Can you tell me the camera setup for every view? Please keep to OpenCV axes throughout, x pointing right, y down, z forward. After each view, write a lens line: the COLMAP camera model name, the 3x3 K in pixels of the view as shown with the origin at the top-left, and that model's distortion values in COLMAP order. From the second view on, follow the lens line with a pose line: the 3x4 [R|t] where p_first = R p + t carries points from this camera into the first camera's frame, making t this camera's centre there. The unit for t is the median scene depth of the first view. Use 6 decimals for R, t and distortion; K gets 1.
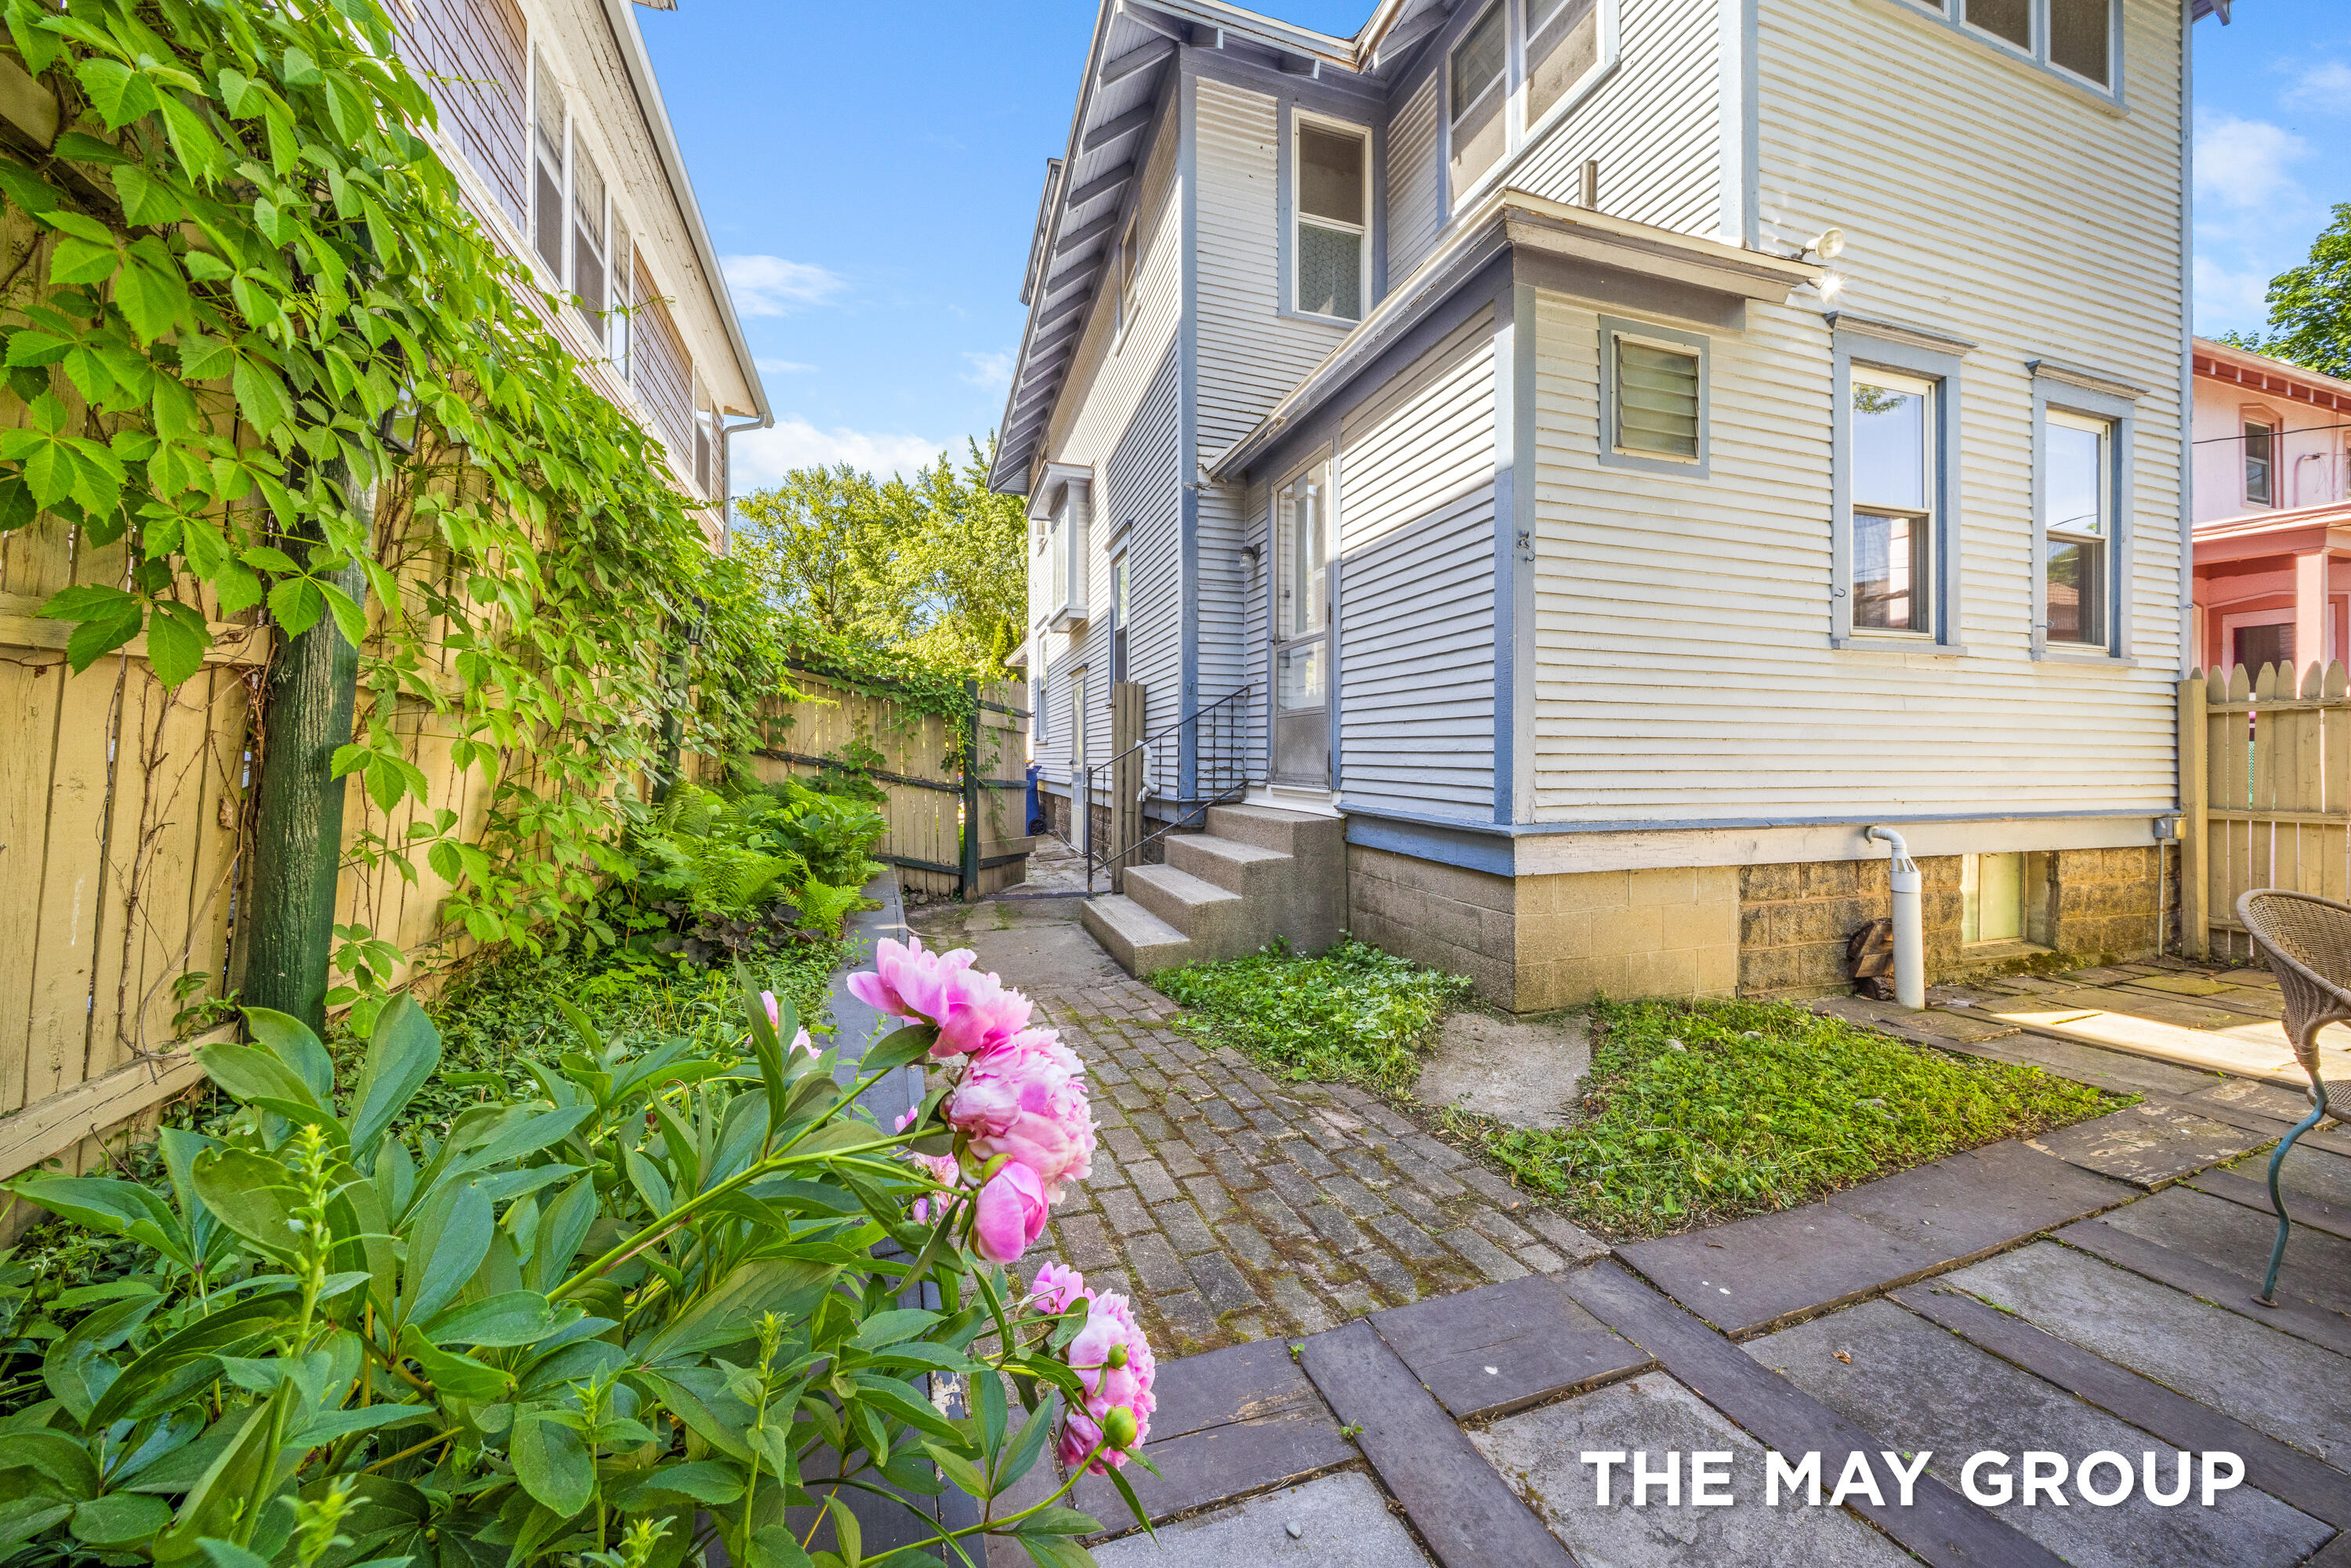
lens RADIAL K [[826.3, 0, 1174.3], [0, 826.3, 768.2], [0, 0, 1]] dist [-0.003983, 0.000304]
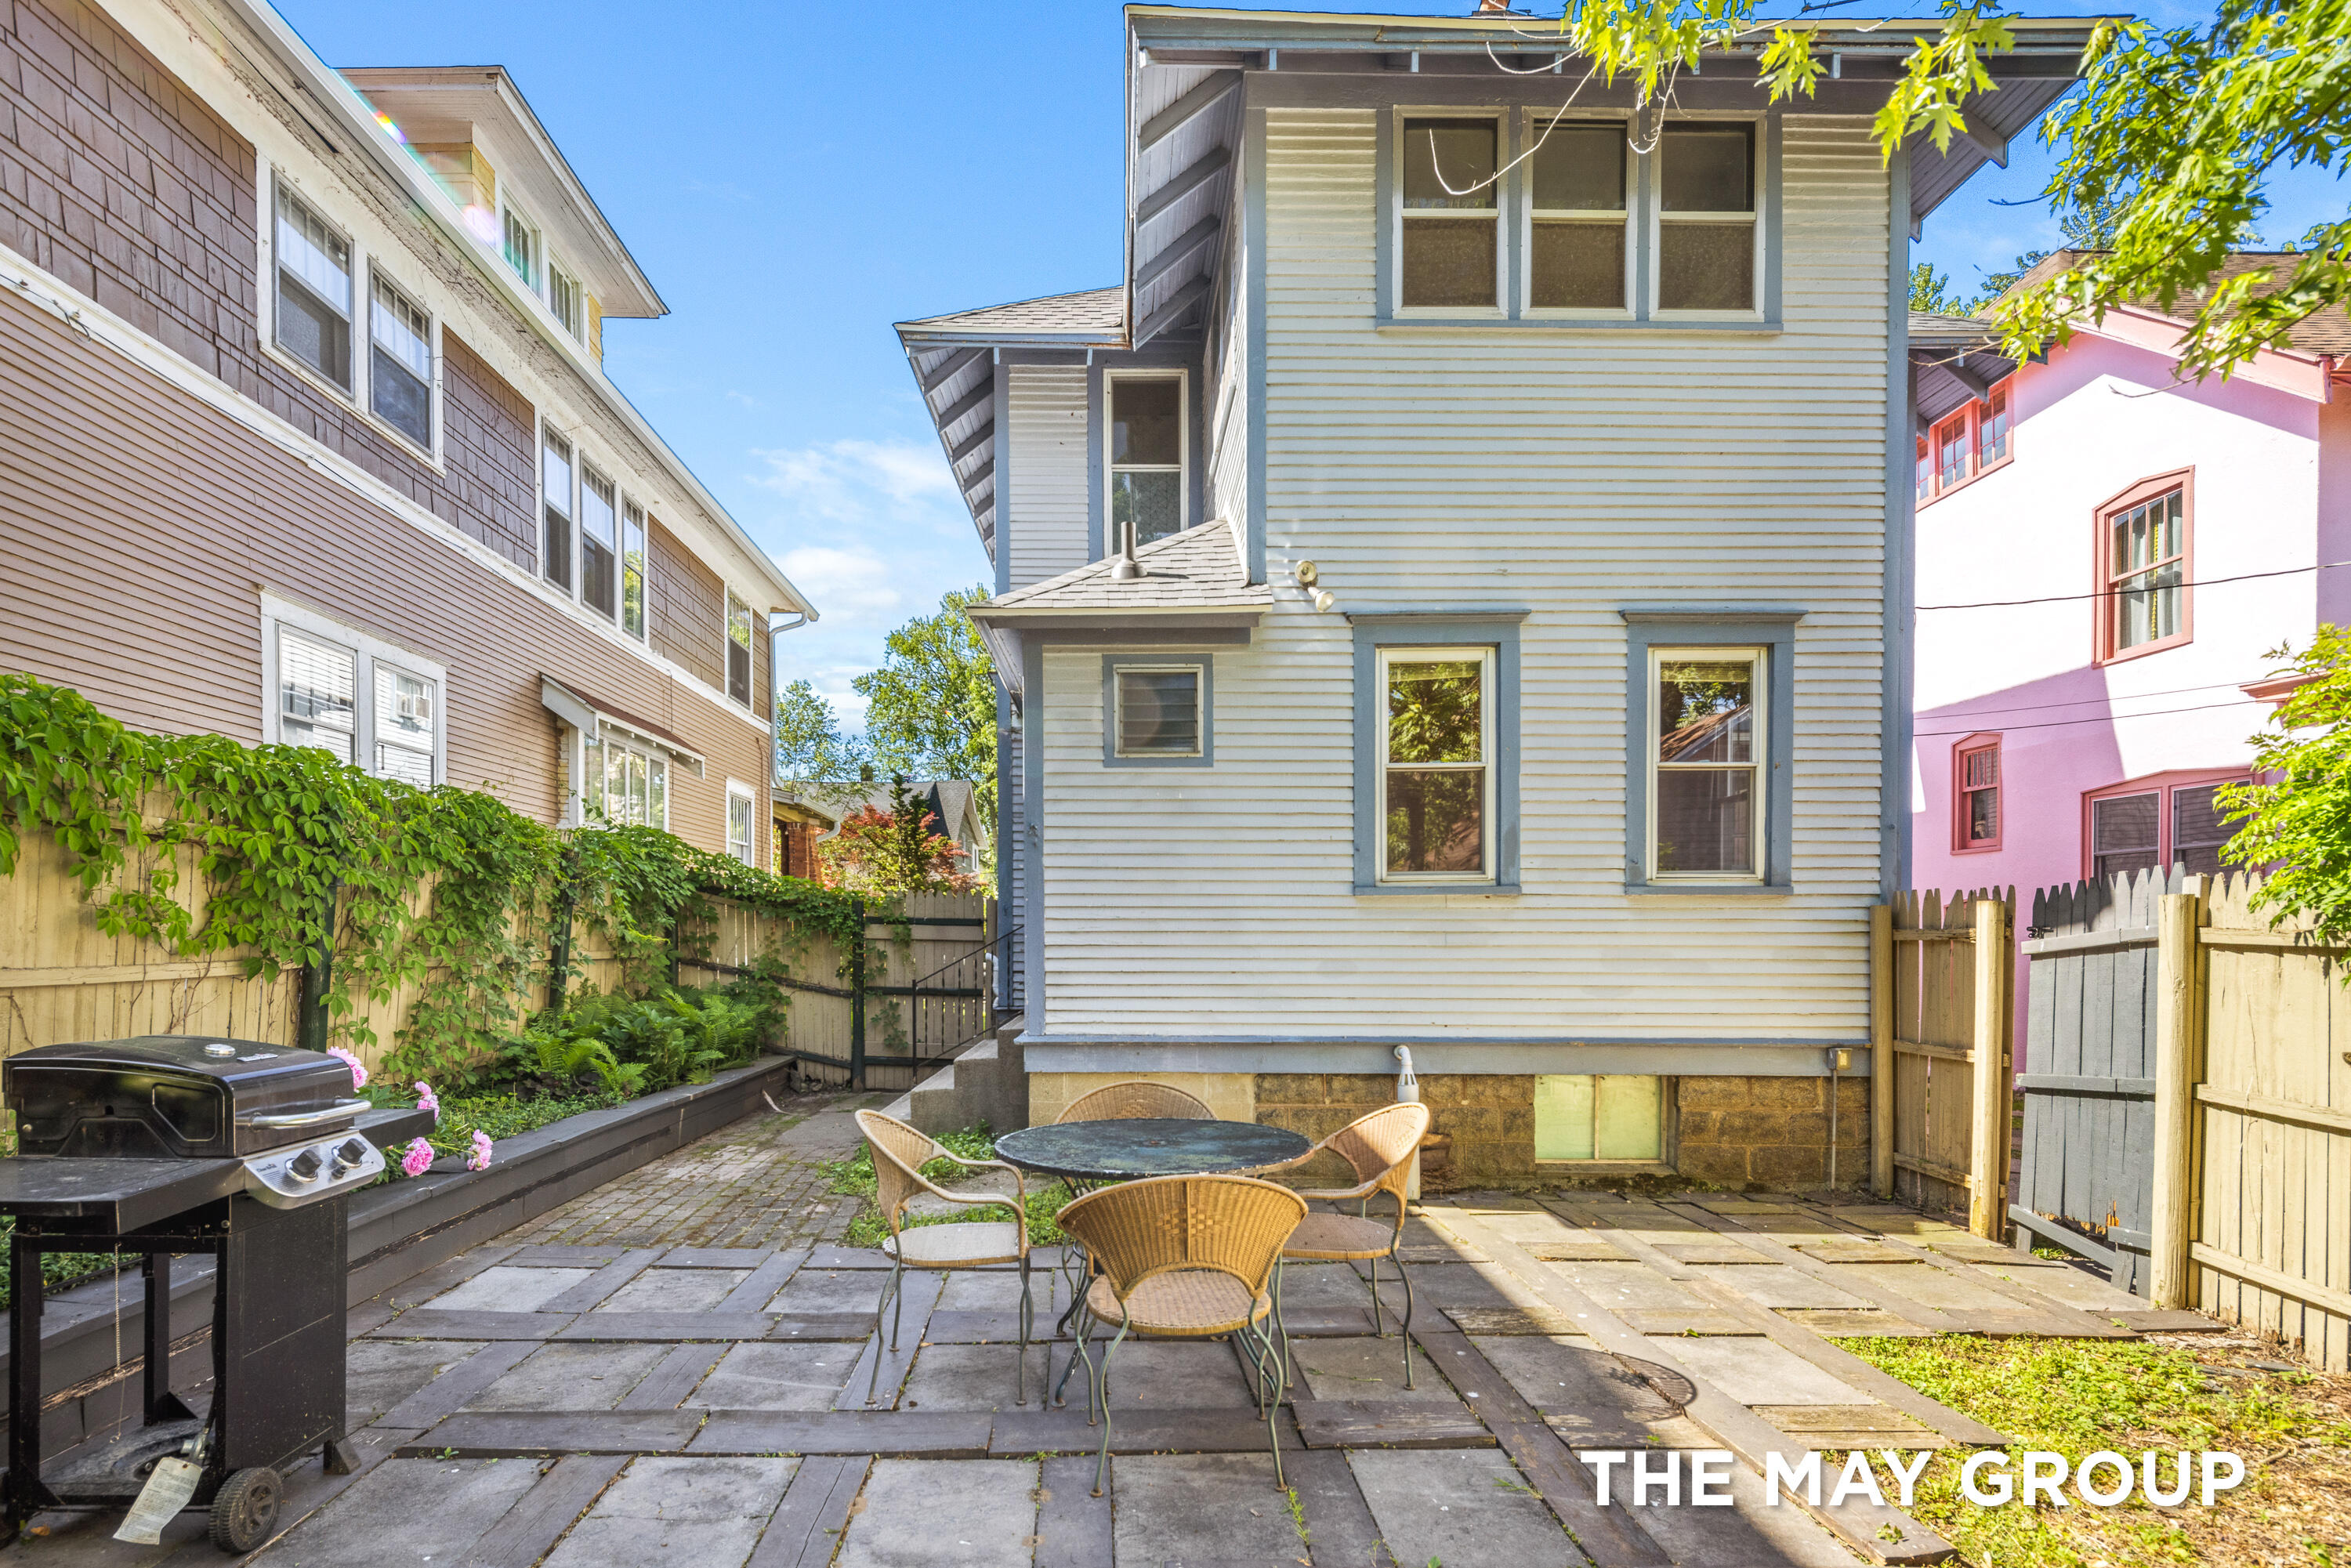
lens RADIAL K [[1140.1, 0, 1124.2], [0, 1140.1, 960.9], [0, 0, 1]] dist [0.005535, -0.003007]
pose [[0.949760, 0.005852, -0.312925, 0.839488], [-0.001894, 0.999914, 0.012951, -0.059437], [0.312974, -0.011708, 0.949689, -0.553854]]
